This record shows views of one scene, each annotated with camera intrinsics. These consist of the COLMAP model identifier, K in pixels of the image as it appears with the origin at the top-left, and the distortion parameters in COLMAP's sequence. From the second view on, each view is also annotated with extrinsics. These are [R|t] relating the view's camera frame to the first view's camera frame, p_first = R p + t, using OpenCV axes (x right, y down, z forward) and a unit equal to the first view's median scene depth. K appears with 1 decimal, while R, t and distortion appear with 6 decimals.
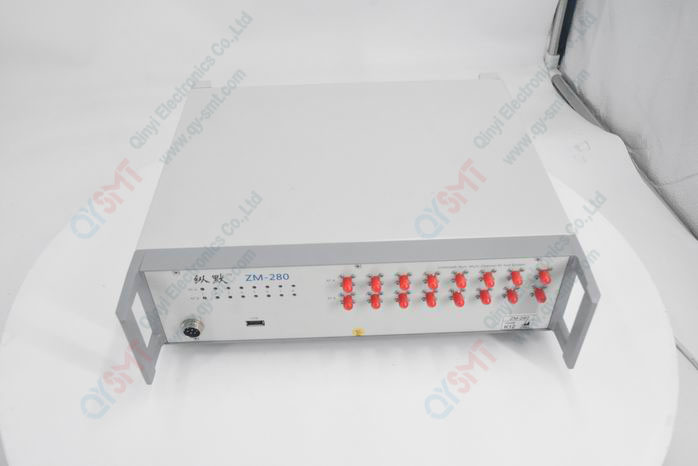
lens RADIAL K [[600.0, 0, 349.0], [0, 600.0, 233.0], [0, 0, 1]] dist [-0.002812, -0.001644]
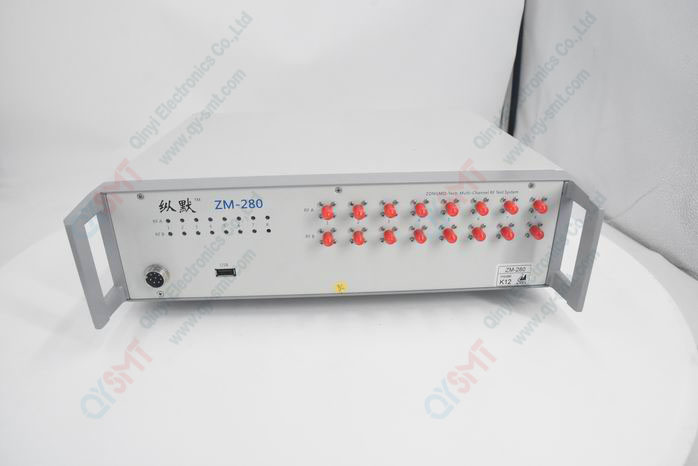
lens RADIAL K [[481.0, 0, 349.0], [0, 481.0, 233.0], [0, 0, 1]] dist [-0.111135, 0.069471]
pose [[0.999887, 0.000712, 0.014998, 0.019103], [0.003593, 0.958514, -0.285023, 0.312966], [-0.014578, 0.285045, 0.958403, 0.308044]]
